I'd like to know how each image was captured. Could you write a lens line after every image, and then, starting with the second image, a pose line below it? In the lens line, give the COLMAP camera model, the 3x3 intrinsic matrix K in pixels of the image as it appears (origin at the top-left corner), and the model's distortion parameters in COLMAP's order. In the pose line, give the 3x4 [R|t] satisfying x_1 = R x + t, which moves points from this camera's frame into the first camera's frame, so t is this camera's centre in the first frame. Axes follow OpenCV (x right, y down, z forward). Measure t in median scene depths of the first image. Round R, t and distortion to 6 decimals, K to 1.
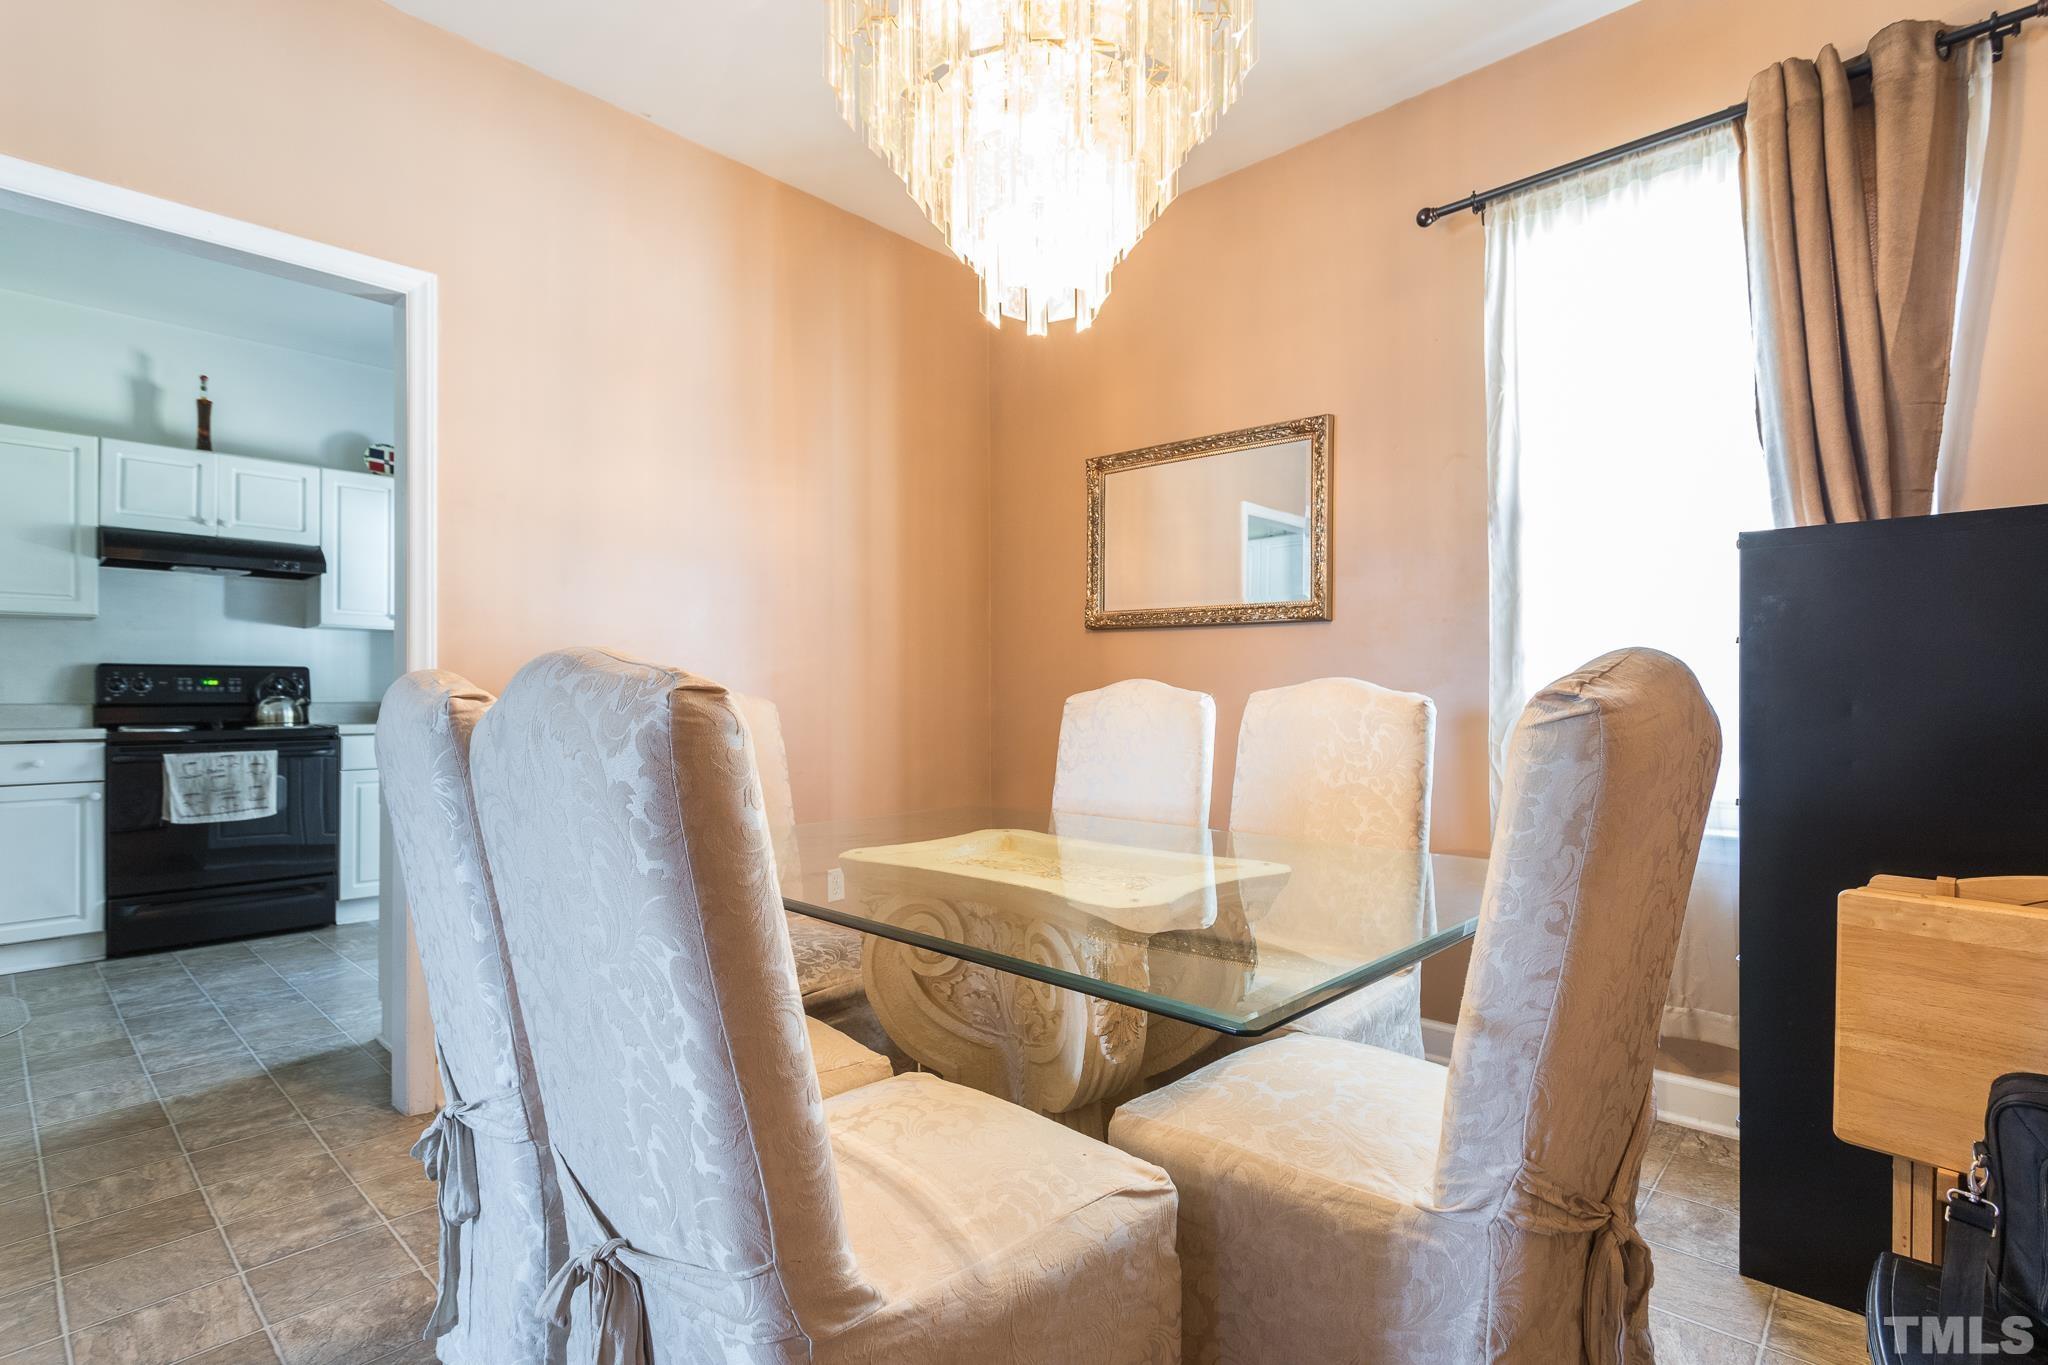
lens RADIAL K [[992.1, 0, 1041.7], [0, 992.1, 692.9], [0, 0, 1]] dist [0.005392, -0.001049]
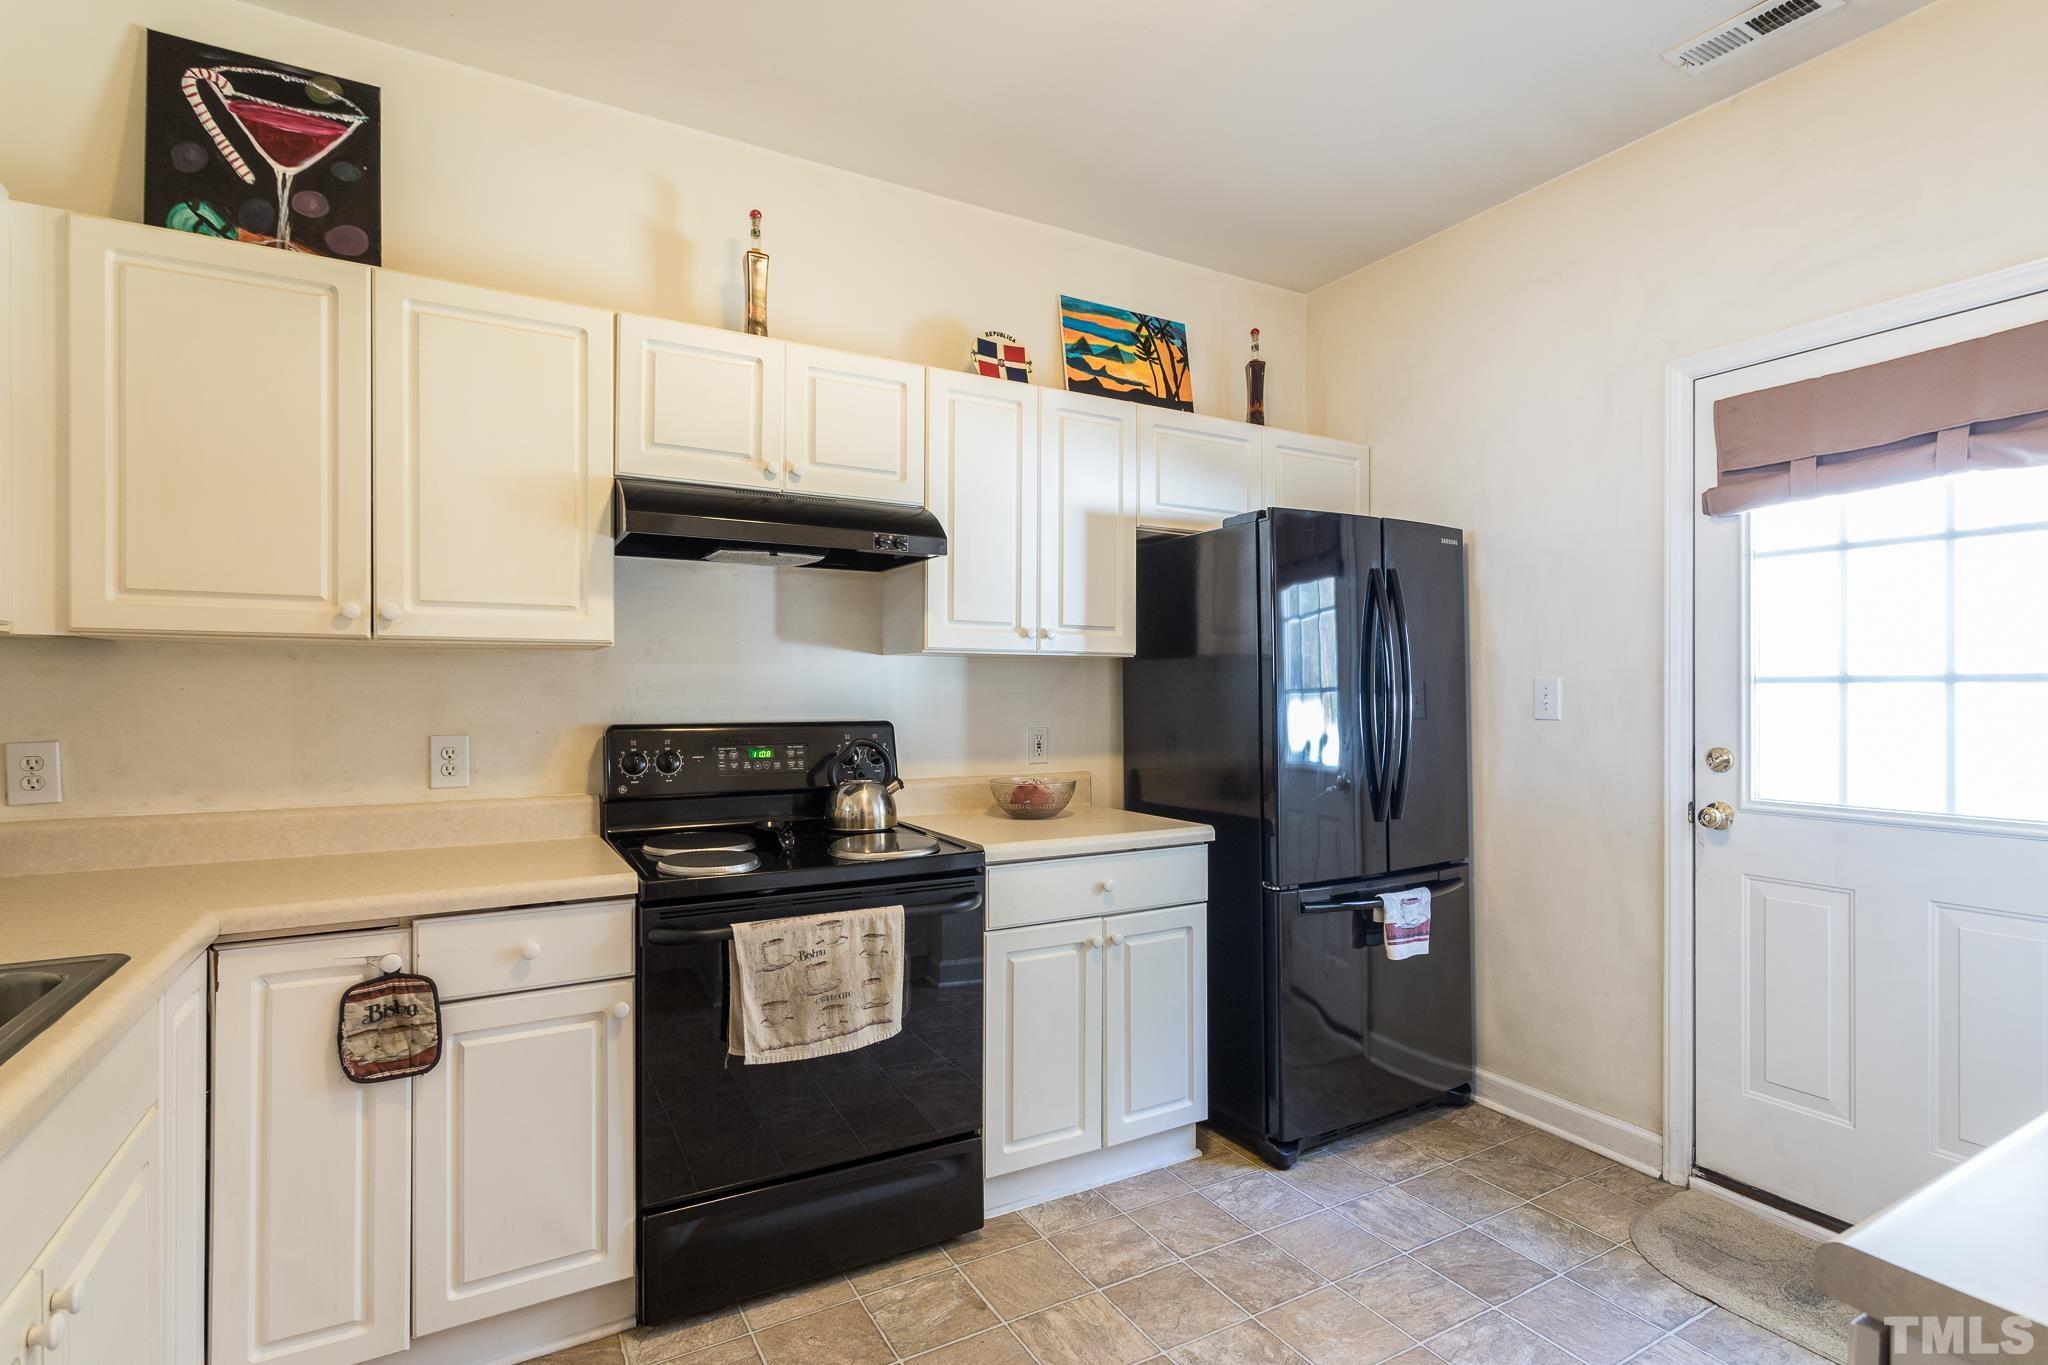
lens RADIAL K [[992.1, 0, 1020.3], [0, 992.1, 689.0], [0, 0, 1]] dist [0.005392, -0.001049]
pose [[0.954758, 0.005231, -0.297339, -0.569011], [-0.002718, 0.999957, 0.008864, -0.057588], [0.297372, -0.007655, 0.954731, 0.543461]]
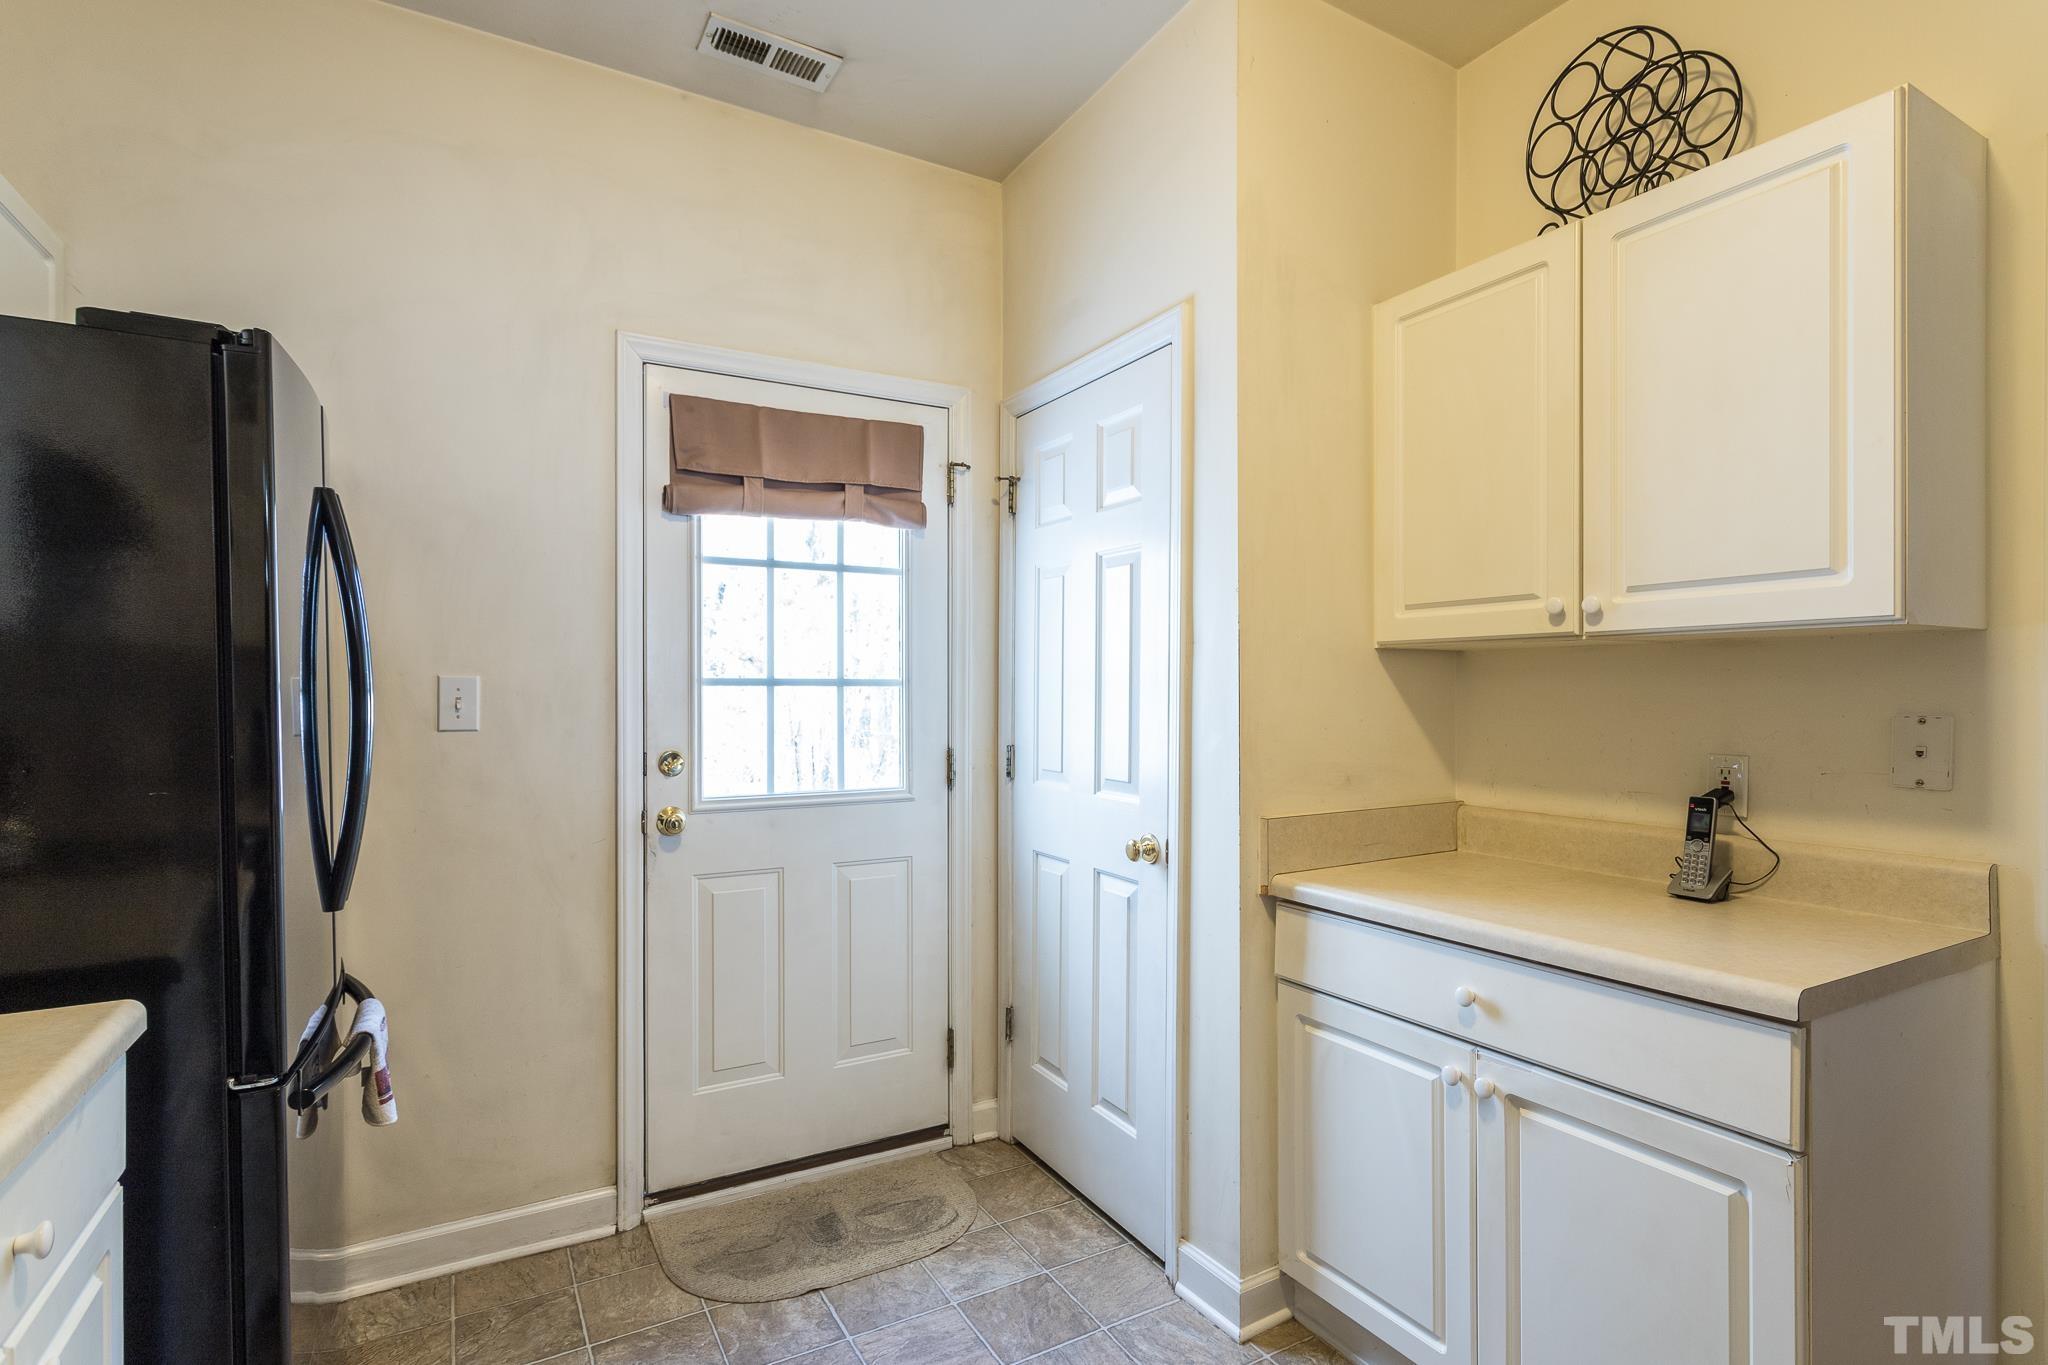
lens RADIAL K [[992.1, 0, 1030.7], [0, 992.1, 692.7], [0, 0, 1]] dist [0.005392, -0.001049]
pose [[0.294164, 0.003484, 0.955749, -1.027616], [-0.009162, 0.999958, -0.000825, -0.051251], [-0.955711, -0.008514, 0.294183, 1.093306]]
